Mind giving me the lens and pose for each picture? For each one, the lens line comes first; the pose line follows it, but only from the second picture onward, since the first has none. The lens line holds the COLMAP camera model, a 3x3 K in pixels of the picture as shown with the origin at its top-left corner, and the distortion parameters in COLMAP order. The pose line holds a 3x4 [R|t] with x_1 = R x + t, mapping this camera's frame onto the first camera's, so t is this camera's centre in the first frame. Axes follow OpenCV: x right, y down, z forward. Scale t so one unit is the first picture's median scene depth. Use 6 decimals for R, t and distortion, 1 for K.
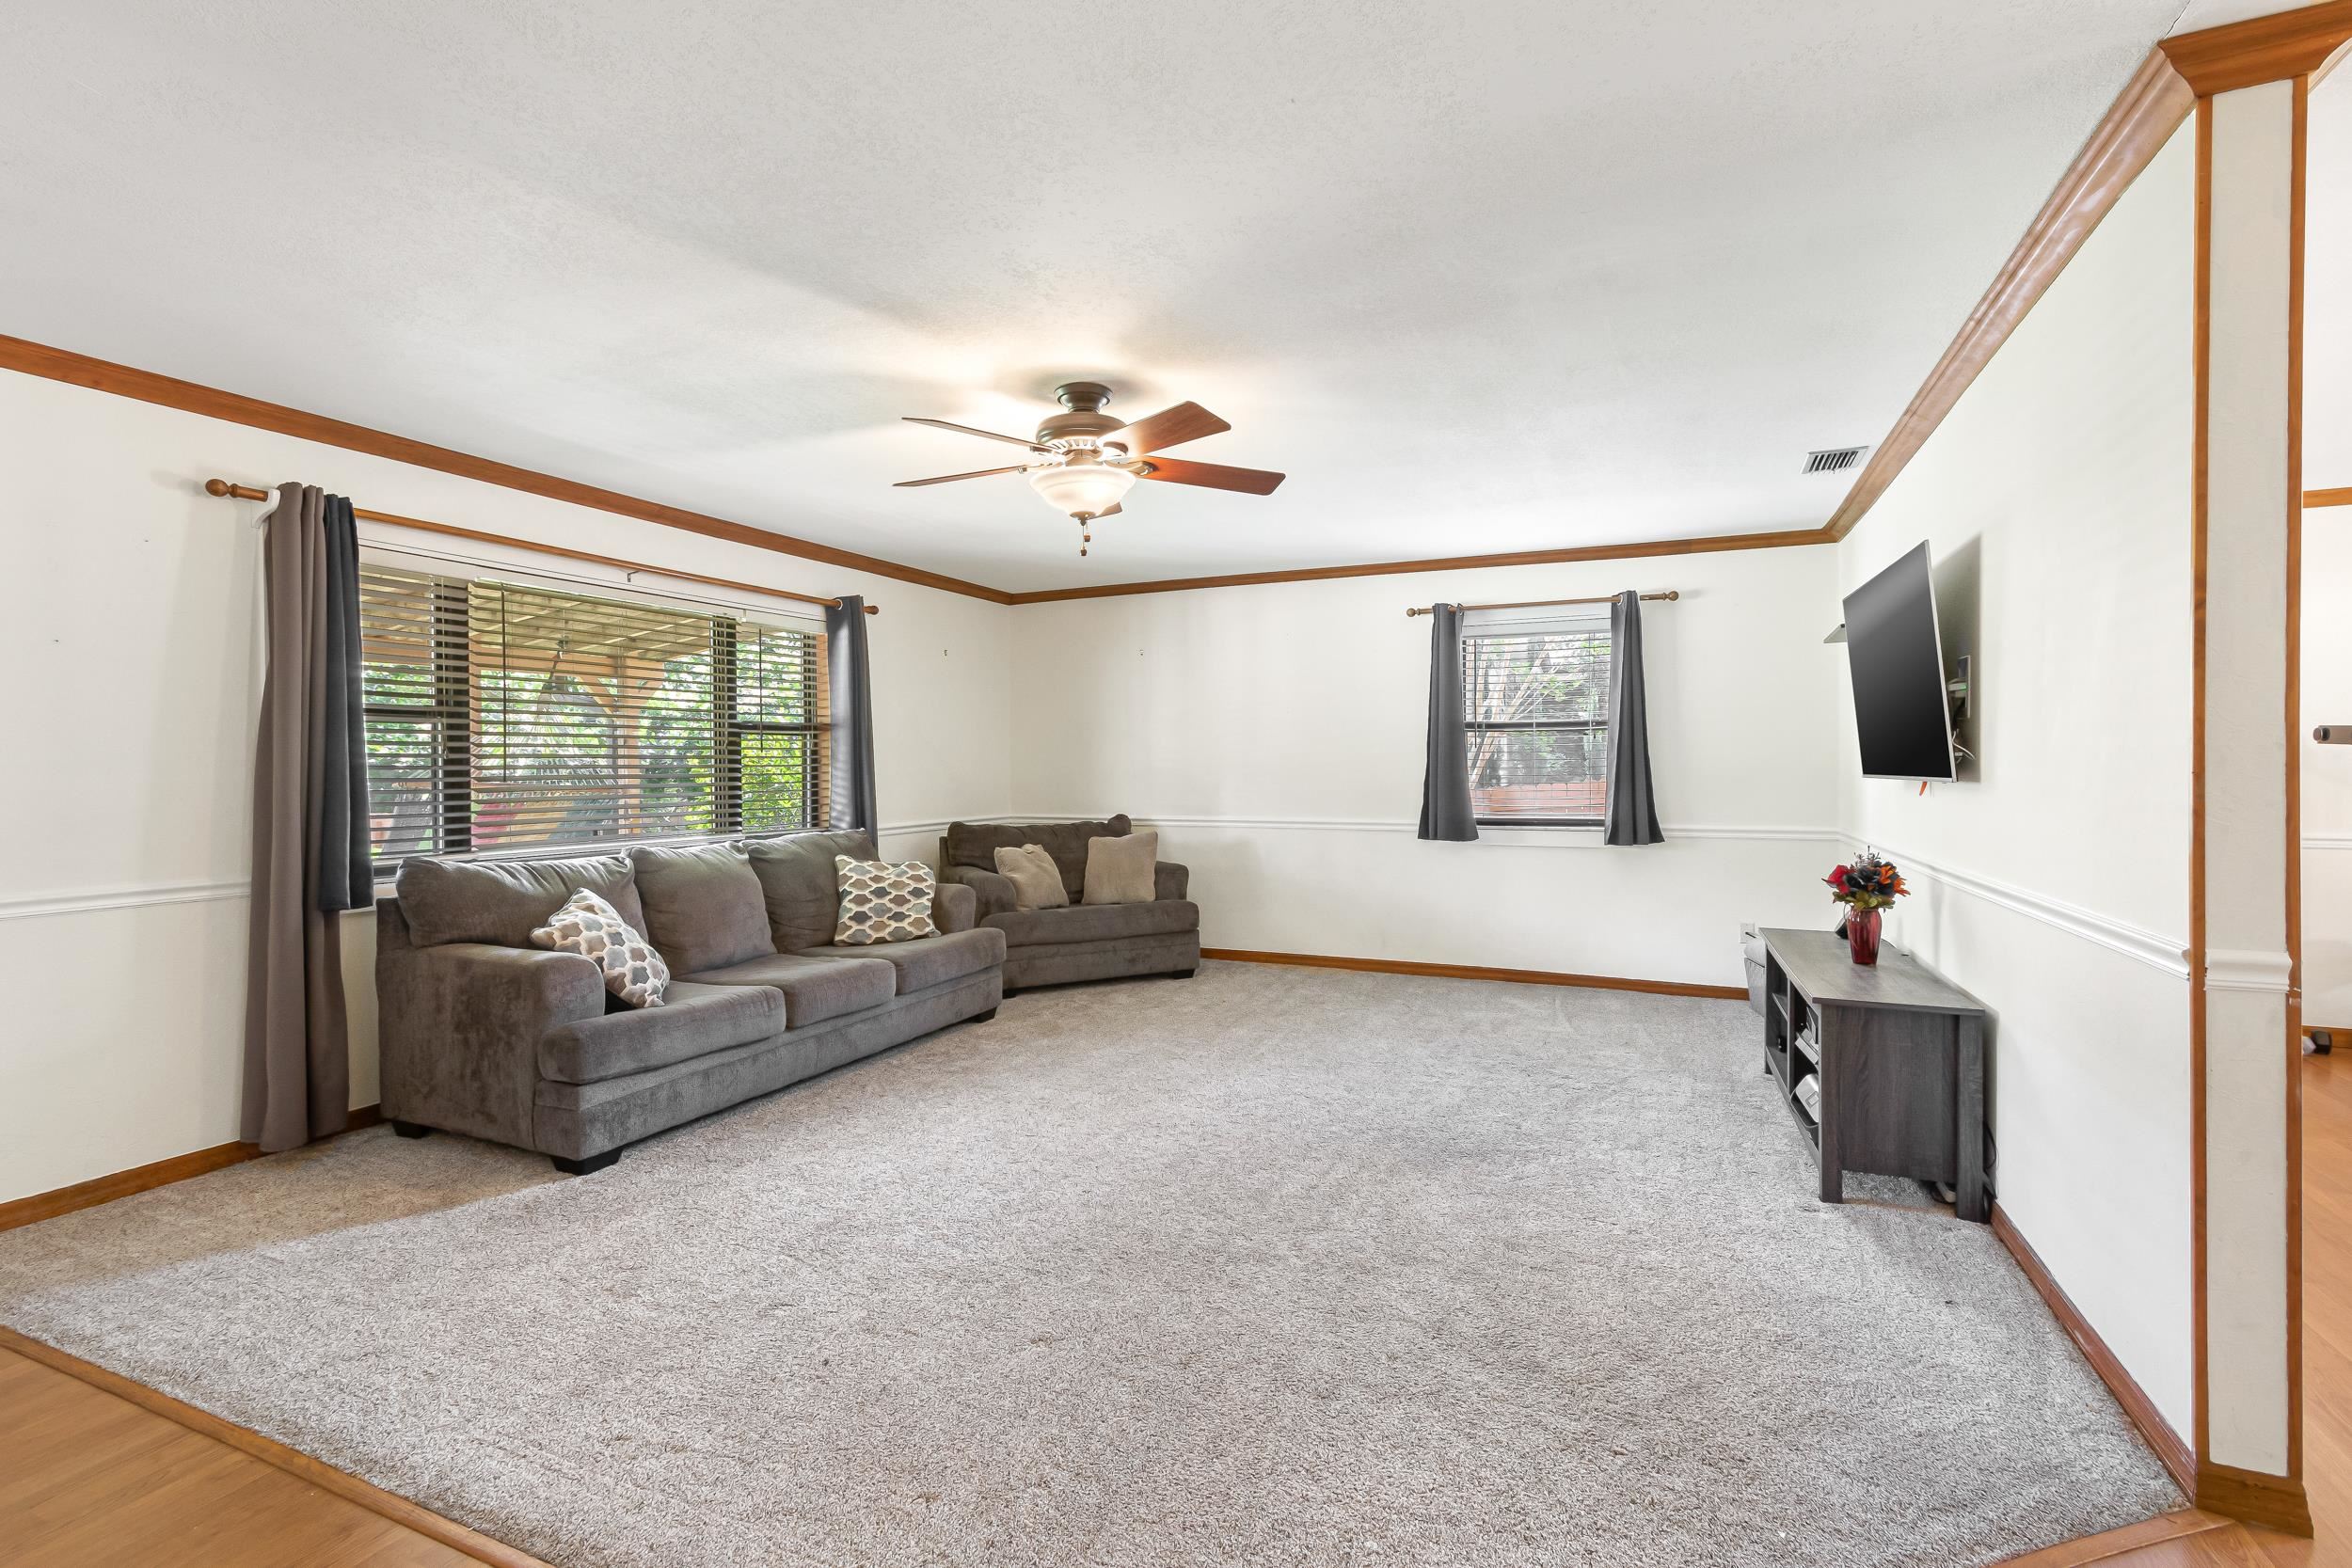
lens RADIAL K [[1124.3, 0, 1176.0], [0, 1124.3, 784.0], [0, 0, 1]] dist [-0.000306, 0.000034]
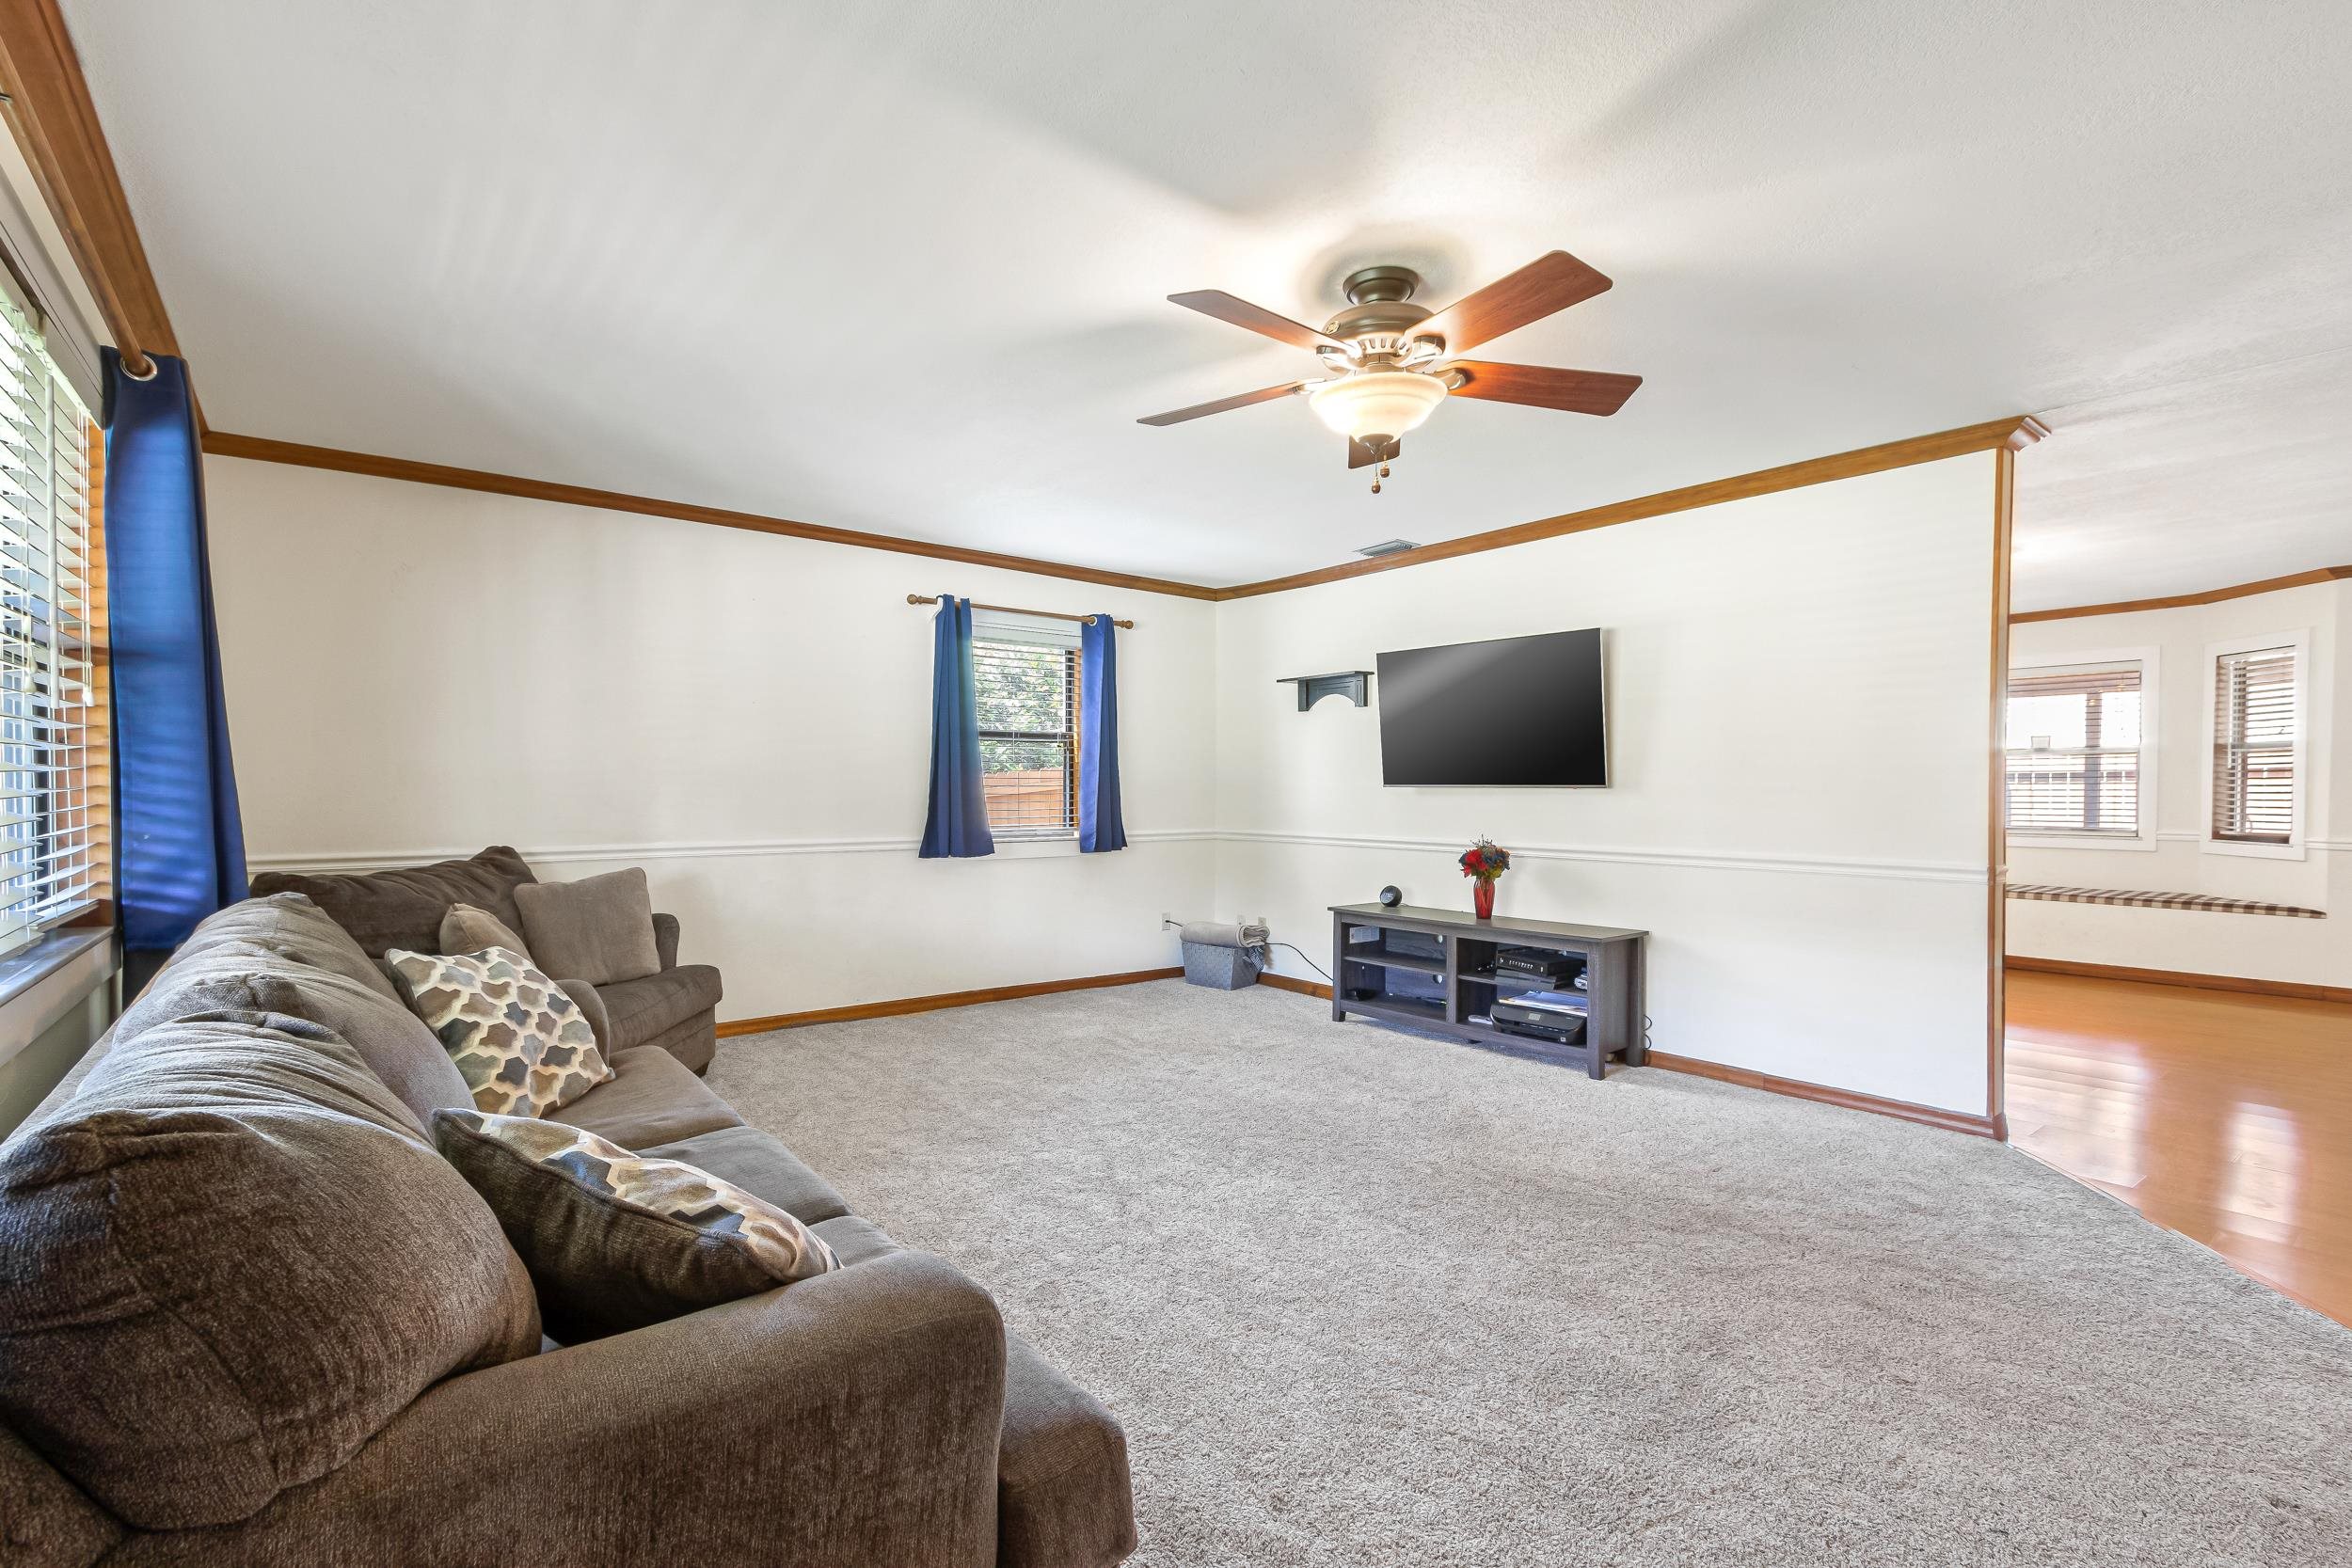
lens RADIAL K [[1075.5, 0, 1179.5], [0, 1075.5, 809.2], [0, 0, 1]] dist [0.000052, 0.000053]
pose [[0.464584, -0.014620, 0.885408, -0.459138], [0.009711, 0.999888, 0.011415, 0.003065], [-0.885476, 0.003295, 0.464674, 0.442296]]
